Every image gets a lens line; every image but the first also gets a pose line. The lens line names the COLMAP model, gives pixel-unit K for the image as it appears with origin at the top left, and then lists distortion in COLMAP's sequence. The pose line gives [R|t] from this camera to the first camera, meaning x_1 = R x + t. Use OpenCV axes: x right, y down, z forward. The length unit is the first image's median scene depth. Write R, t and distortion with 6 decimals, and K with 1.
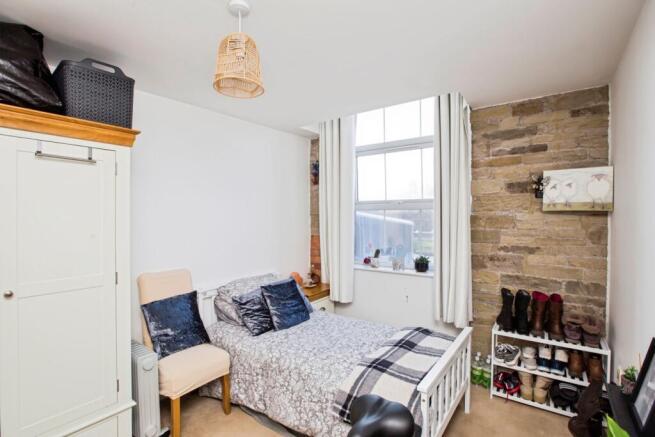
lens RADIAL K [[313.2, 0, 321.8], [0, 313.2, 216.3], [0, 0, 1]] dist [-0.039744, 0.009532]
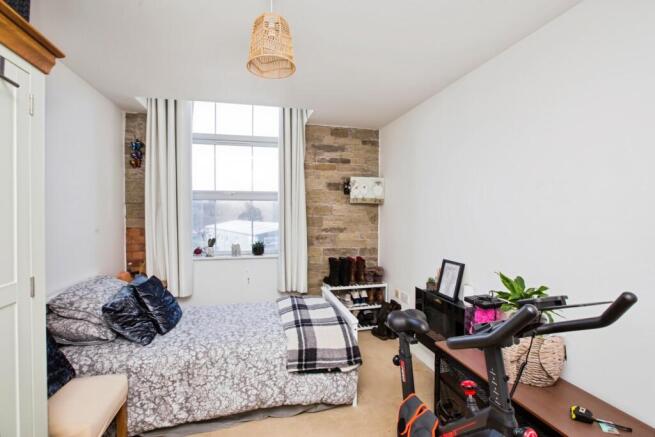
lens RADIAL K [[313.2, 0, 321.1], [0, 313.2, 217.2], [0, 0, 1]] dist [-0.039744, 0.009532]
pose [[0.629634, -0.002085, 0.776889, -0.552492], [-0.001558, 0.999991, 0.003946, 0.044930], [-0.776891, -0.003695, 0.629625, 0.134823]]
